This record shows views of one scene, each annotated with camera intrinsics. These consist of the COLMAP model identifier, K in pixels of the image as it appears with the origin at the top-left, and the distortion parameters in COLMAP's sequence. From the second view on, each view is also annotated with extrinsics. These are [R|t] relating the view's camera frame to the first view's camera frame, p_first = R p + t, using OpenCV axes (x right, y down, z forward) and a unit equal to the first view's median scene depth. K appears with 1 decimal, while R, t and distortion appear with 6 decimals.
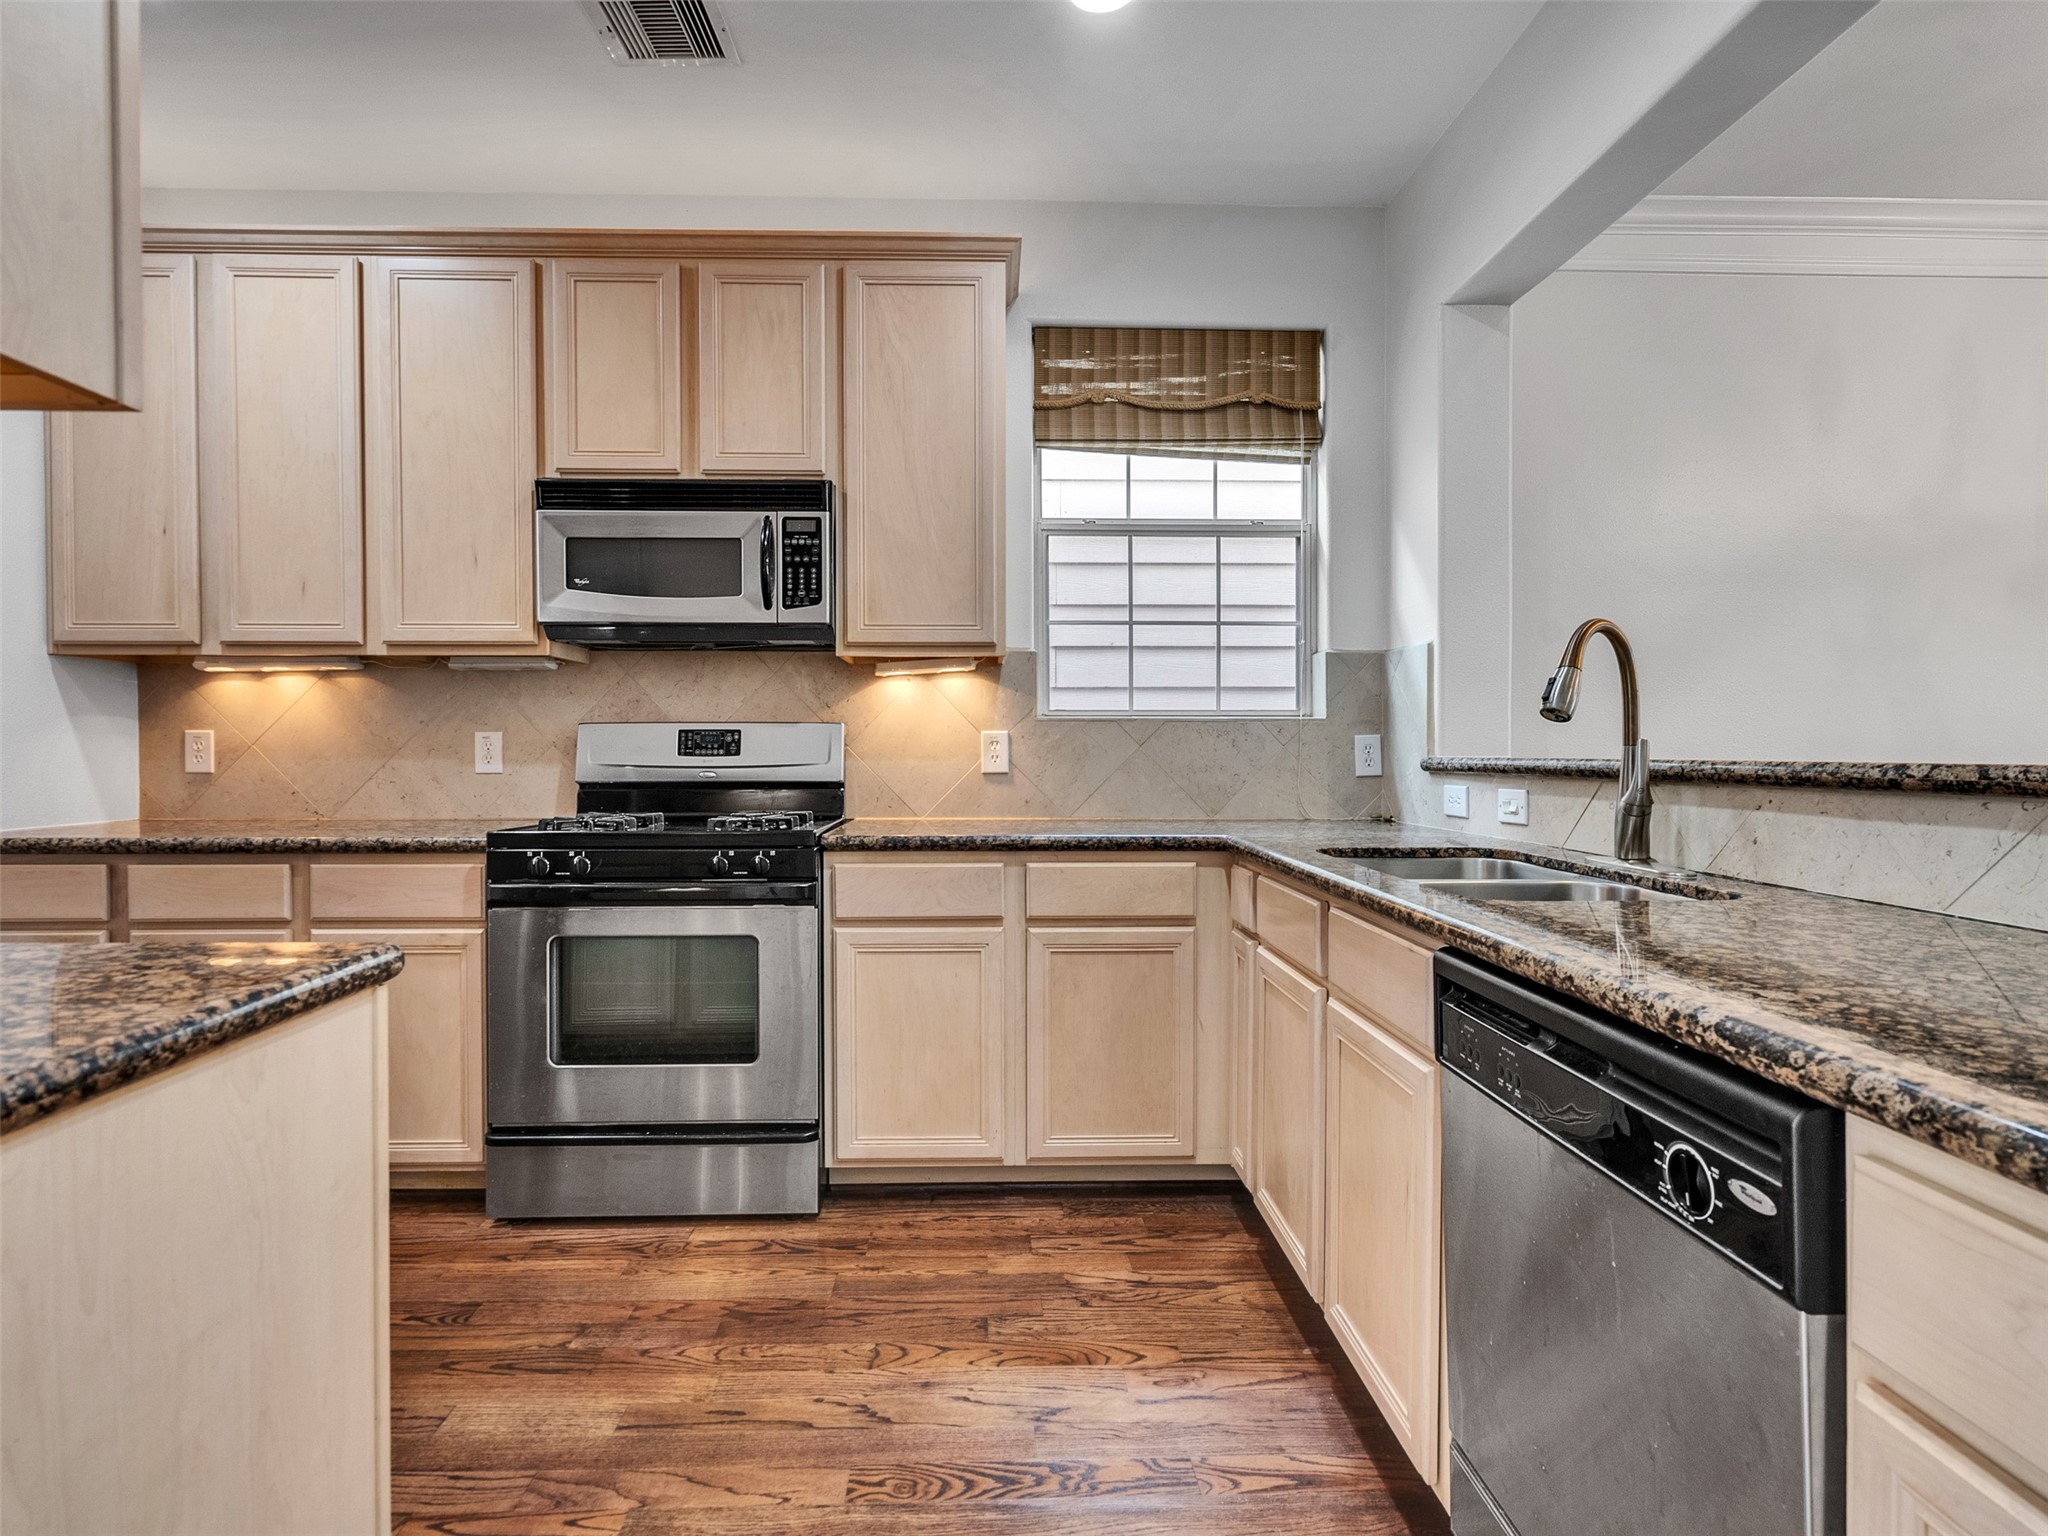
lens RADIAL K [[1045.5, 0, 1017.8], [0, 1045.5, 770.6], [0, 0, 1]] dist [-0.007442, 0.003876]
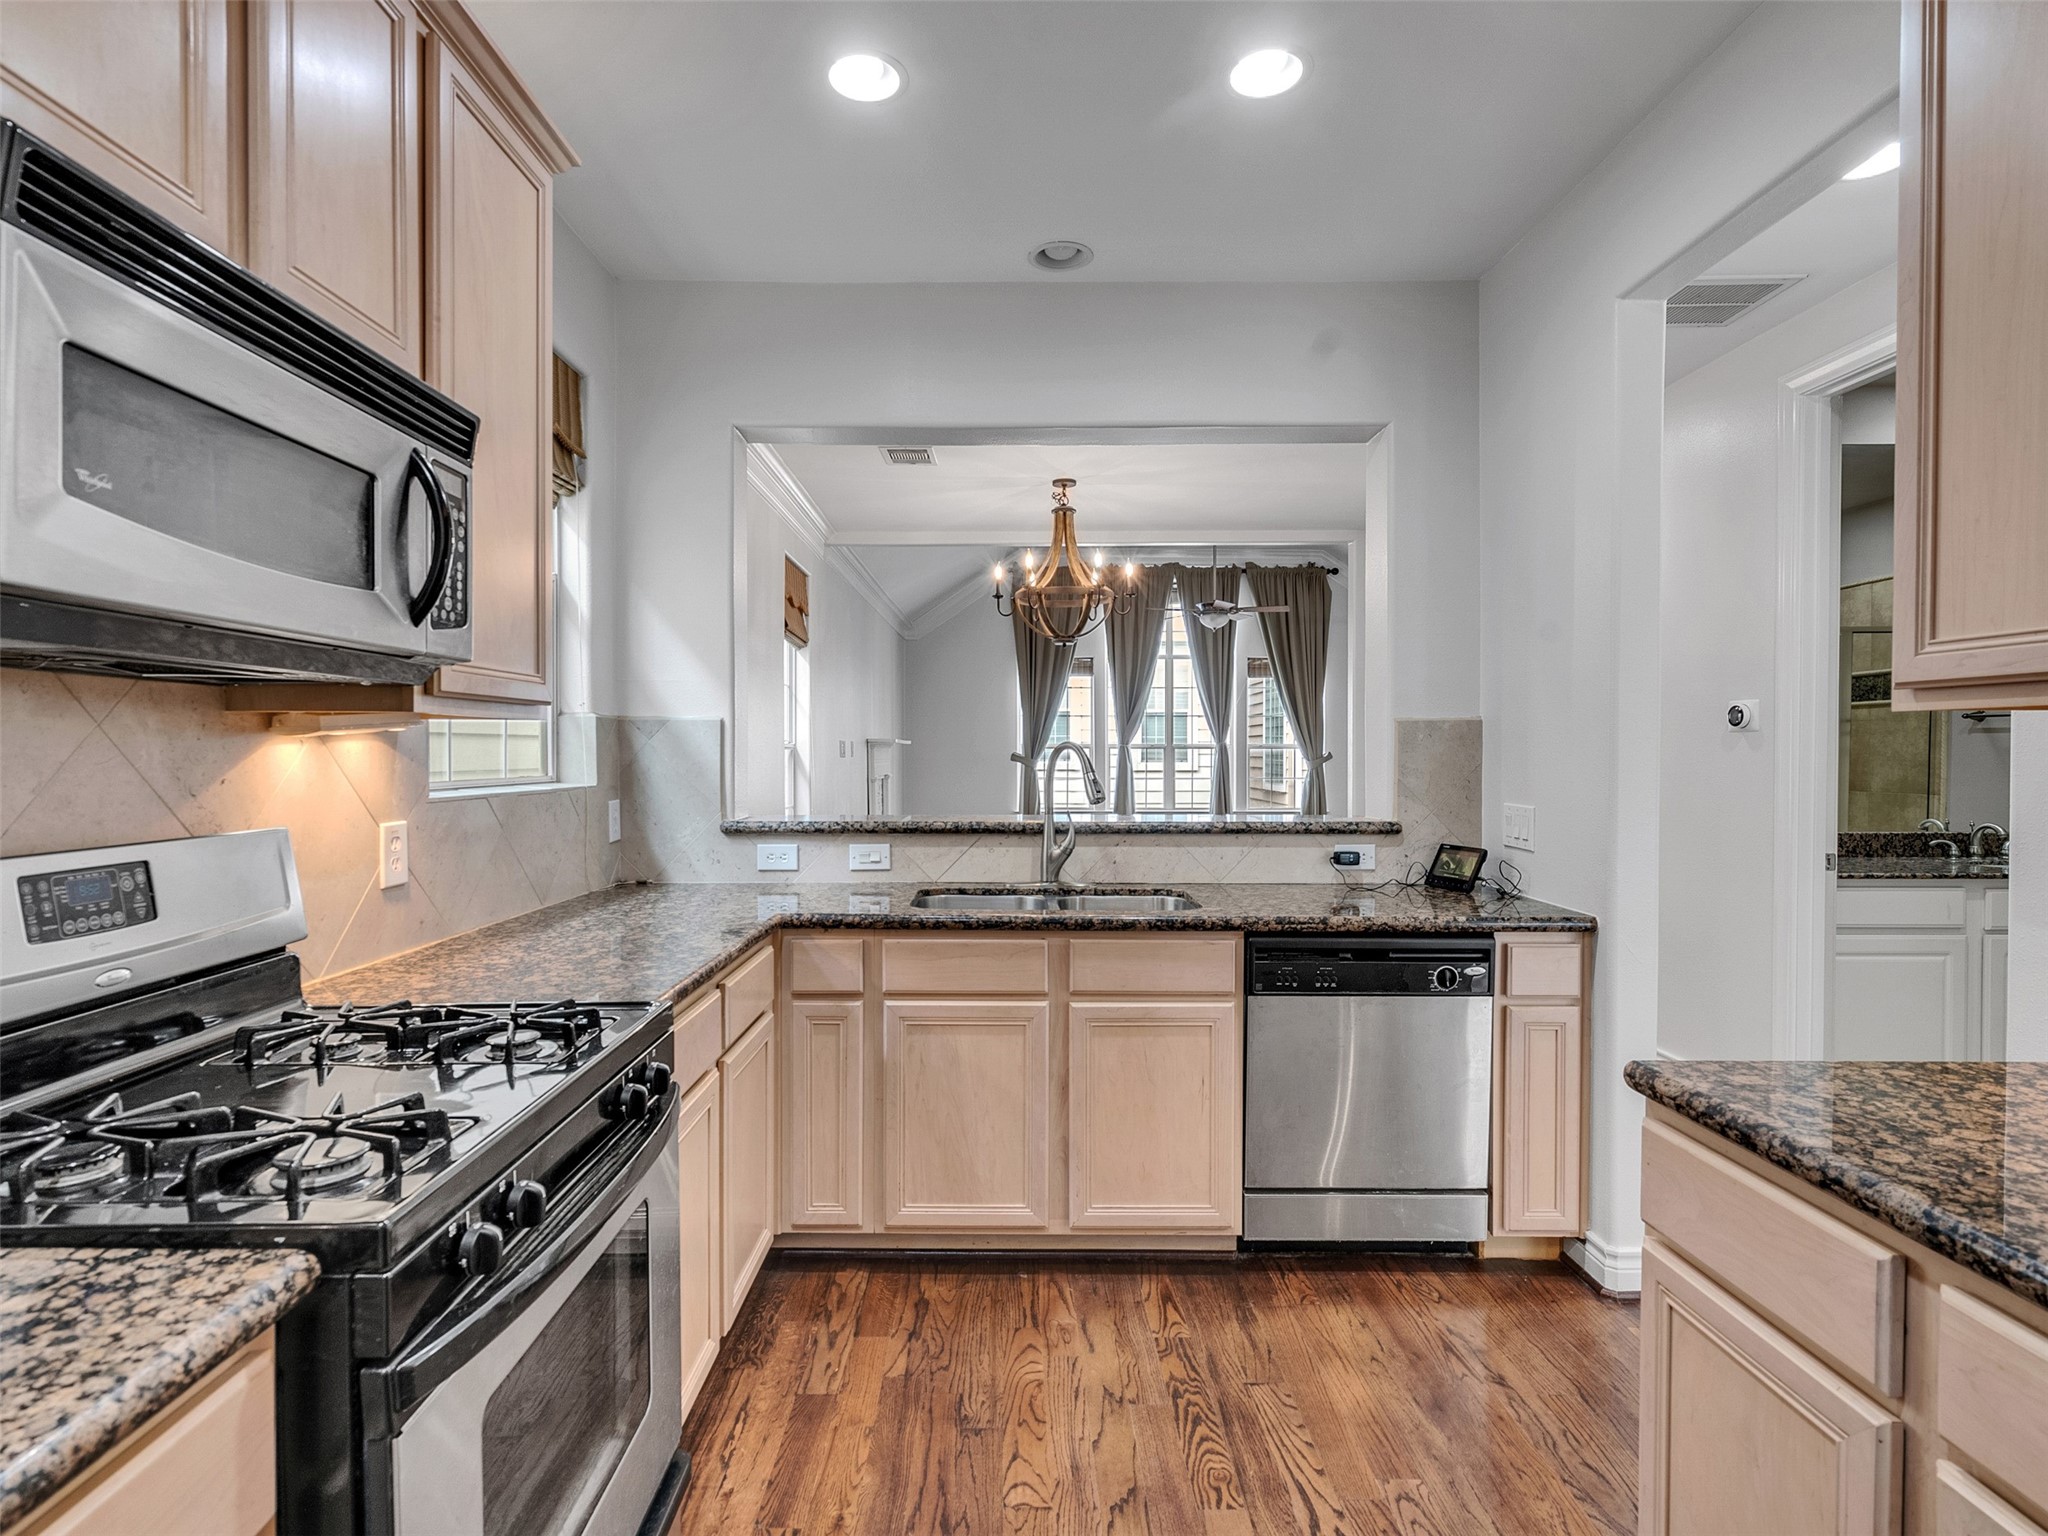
lens RADIAL K [[1045.5, 0, 988.5], [0, 1045.5, 764.8], [0, 0, 1]] dist [-0.007442, 0.003876]
pose [[0.039767, -0.012792, 0.999127, -0.946397], [0.018209, 0.999761, 0.012075, -0.107308], [-0.999043, 0.017713, 0.039990, 0.869908]]
